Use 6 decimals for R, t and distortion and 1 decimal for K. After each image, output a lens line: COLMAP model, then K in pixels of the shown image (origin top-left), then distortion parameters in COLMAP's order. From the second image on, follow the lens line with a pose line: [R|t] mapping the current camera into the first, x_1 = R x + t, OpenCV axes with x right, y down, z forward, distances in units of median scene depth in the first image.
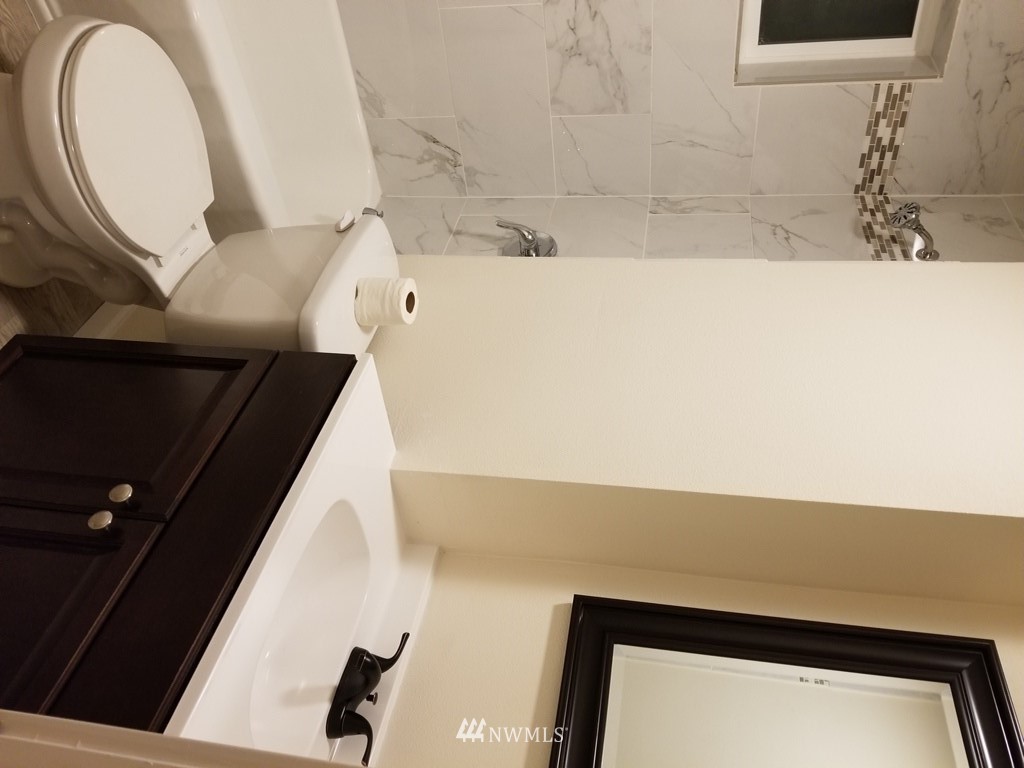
lens RADIAL K [[825.4, 0, 516.0], [0, 825.4, 385.3], [0, 0, 1]] dist [0.071775, -0.090209]
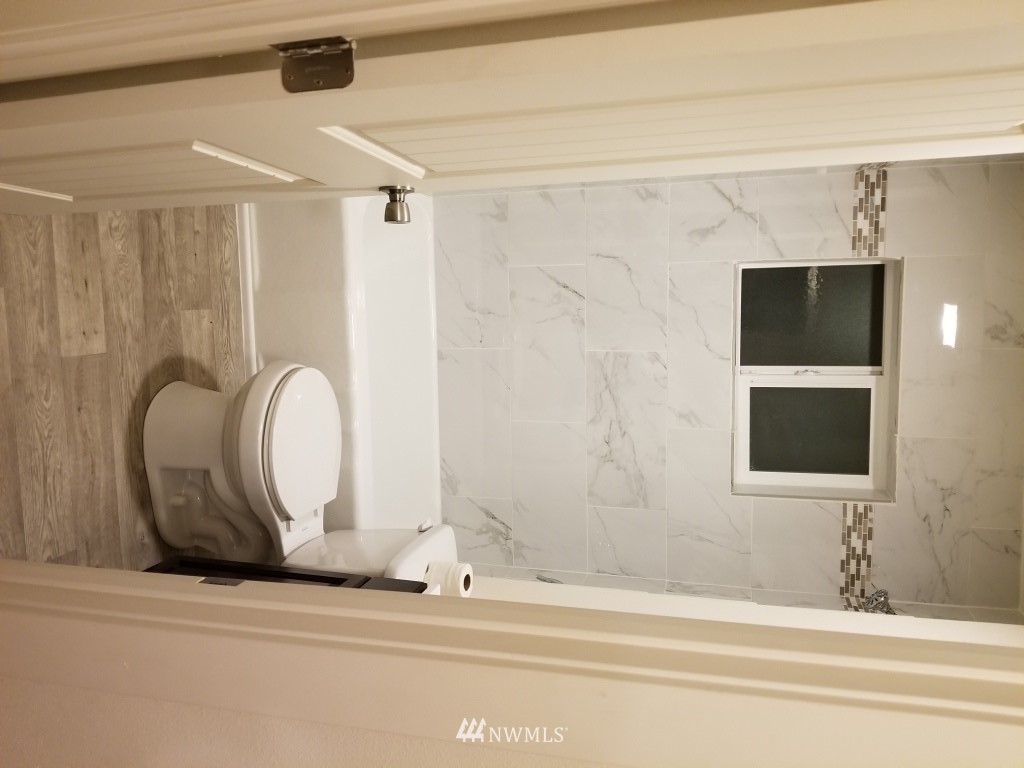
lens RADIAL K [[825.4, 0, 516.0], [0, 825.4, 385.3], [0, 0, 1]] dist [0.071775, -0.090209]
pose [[0.993430, 0.089909, -0.070805, 0.007242], [-0.114015, 0.830928, -0.544572, 0.229311], [0.009872, 0.549067, 0.835720, -0.160123]]
